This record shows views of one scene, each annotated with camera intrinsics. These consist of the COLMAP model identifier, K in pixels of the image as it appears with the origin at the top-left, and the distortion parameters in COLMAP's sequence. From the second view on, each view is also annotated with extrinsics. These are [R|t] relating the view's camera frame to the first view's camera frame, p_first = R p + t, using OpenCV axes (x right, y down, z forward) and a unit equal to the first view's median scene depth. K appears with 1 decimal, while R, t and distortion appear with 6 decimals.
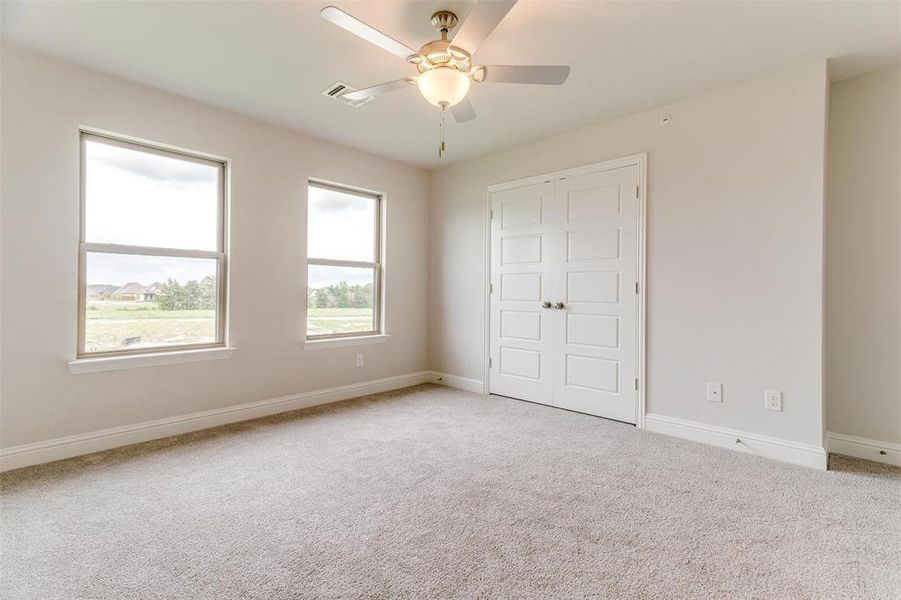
lens RADIAL K [[420.8, 0, 455.1], [0, 420.8, 296.0], [0, 0, 1]] dist [0.020564, 0.000029]
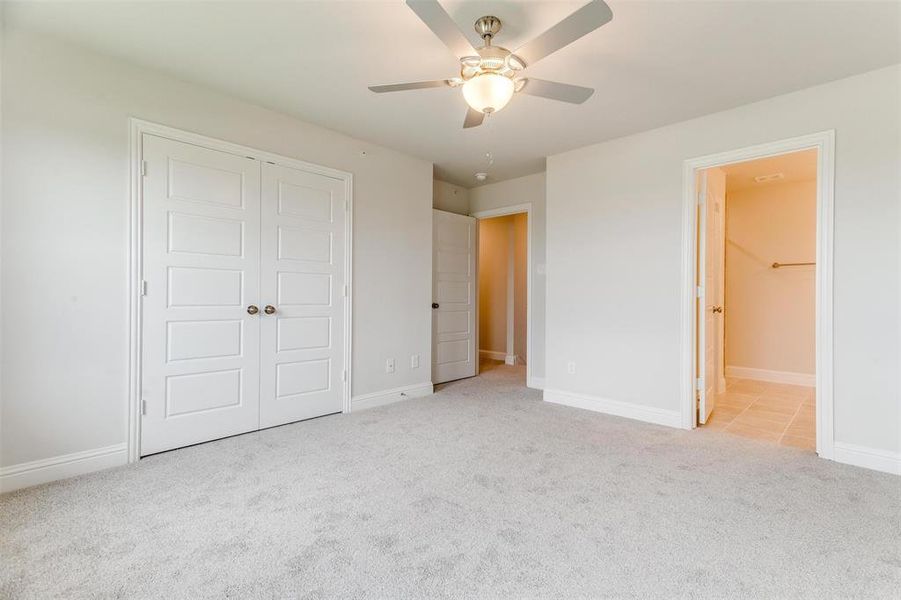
lens RADIAL K [[420.8, 0, 447.8], [0, 420.8, 300.4], [0, 0, 1]] dist [0.020564, 0.000029]
pose [[0.022749, -0.022420, 0.999490, -0.612625], [-0.001808, 0.999746, 0.022467, -0.016557], [-0.999740, -0.002318, 0.022703, 0.619893]]
